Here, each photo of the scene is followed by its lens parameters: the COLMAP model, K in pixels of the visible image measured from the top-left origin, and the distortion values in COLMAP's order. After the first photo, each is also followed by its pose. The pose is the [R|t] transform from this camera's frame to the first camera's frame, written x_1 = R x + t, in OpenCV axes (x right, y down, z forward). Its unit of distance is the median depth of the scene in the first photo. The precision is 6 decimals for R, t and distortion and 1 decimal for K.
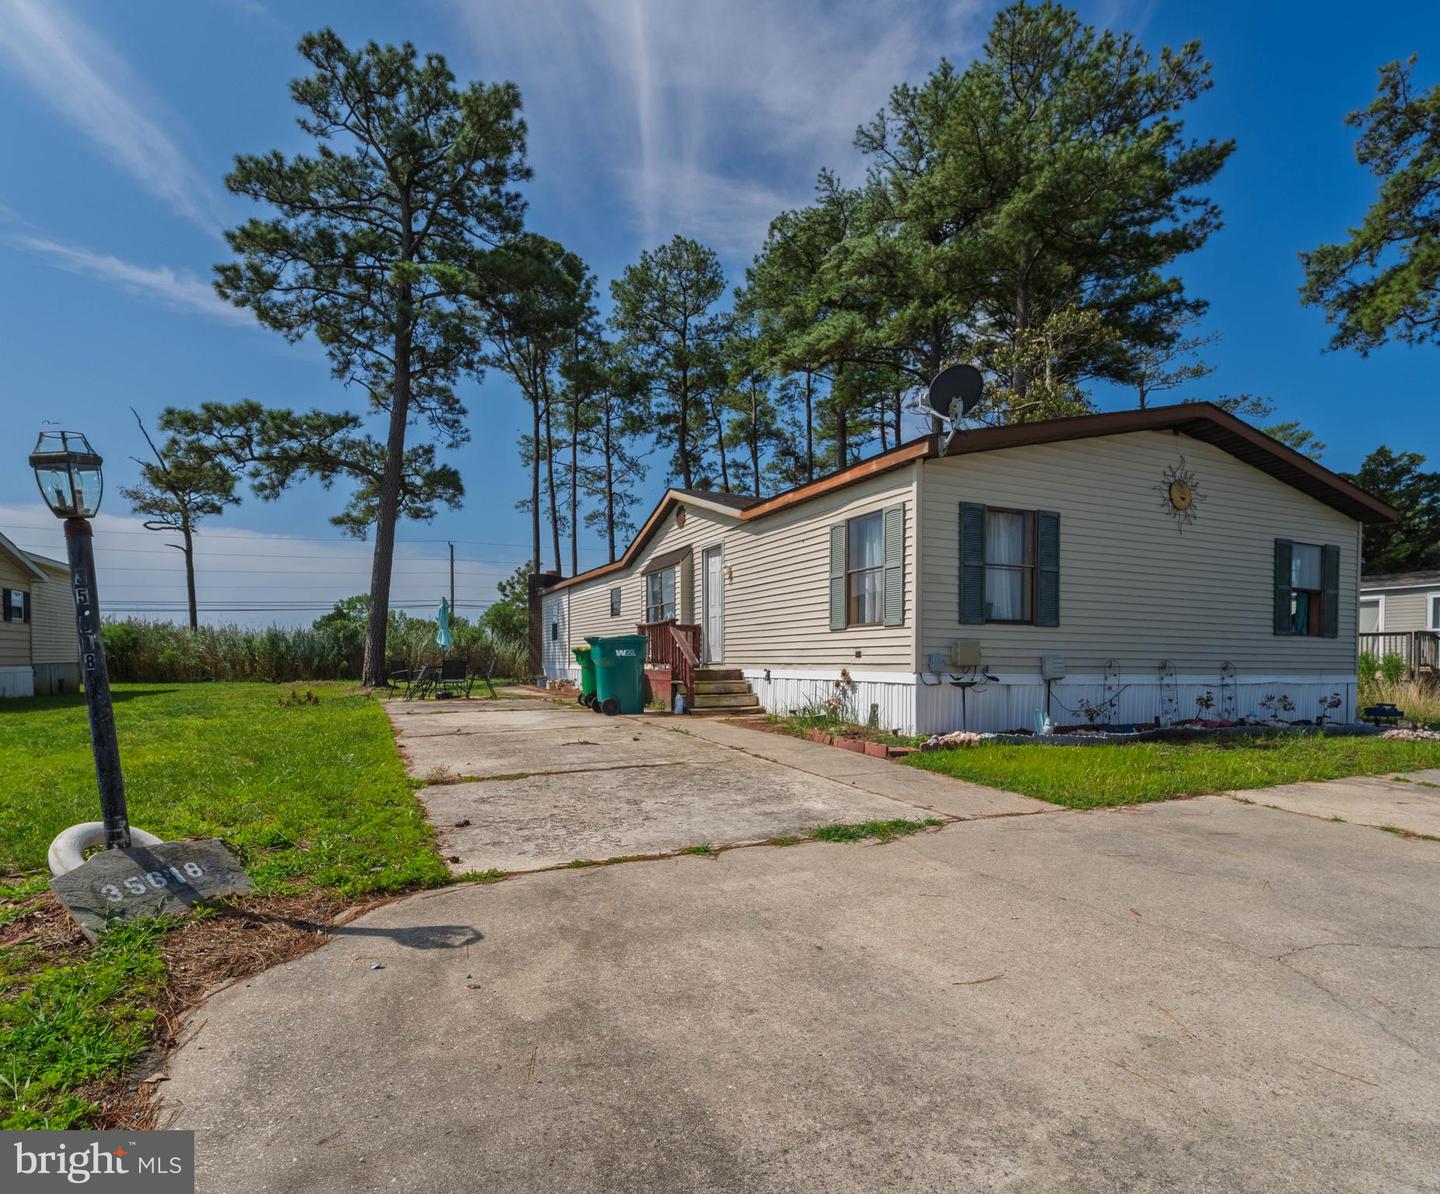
lens RADIAL K [[712.5, 0, 716.4], [0, 712.5, 687.5], [0, 0, 1]] dist [0.000823, -0.000513]
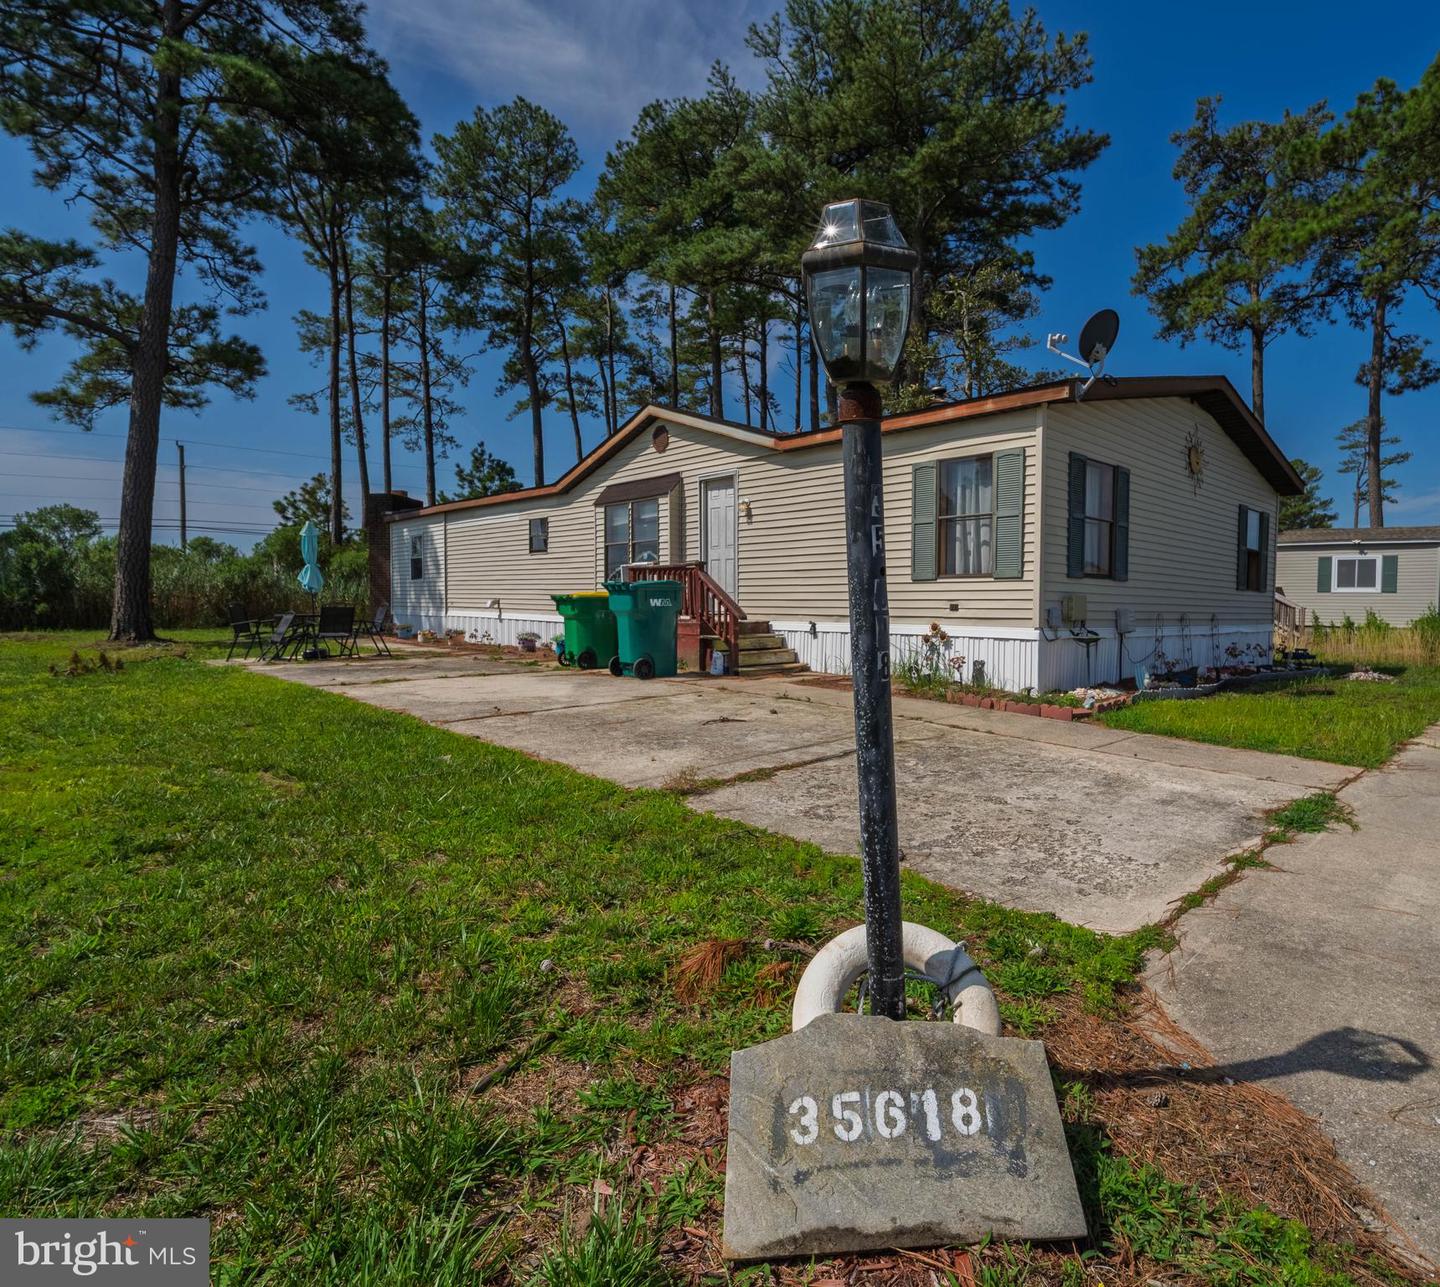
lens RADIAL K [[754.4, 0, 720.0], [0, 754.4, 643.5], [0, 0, 1]] dist [0.001133, -0.001772]
pose [[0.932131, -0.015993, 0.361767, -0.246088], [0.007691, 0.999673, 0.024378, -0.014328], [-0.362039, -0.019941, 0.931950, 0.107562]]
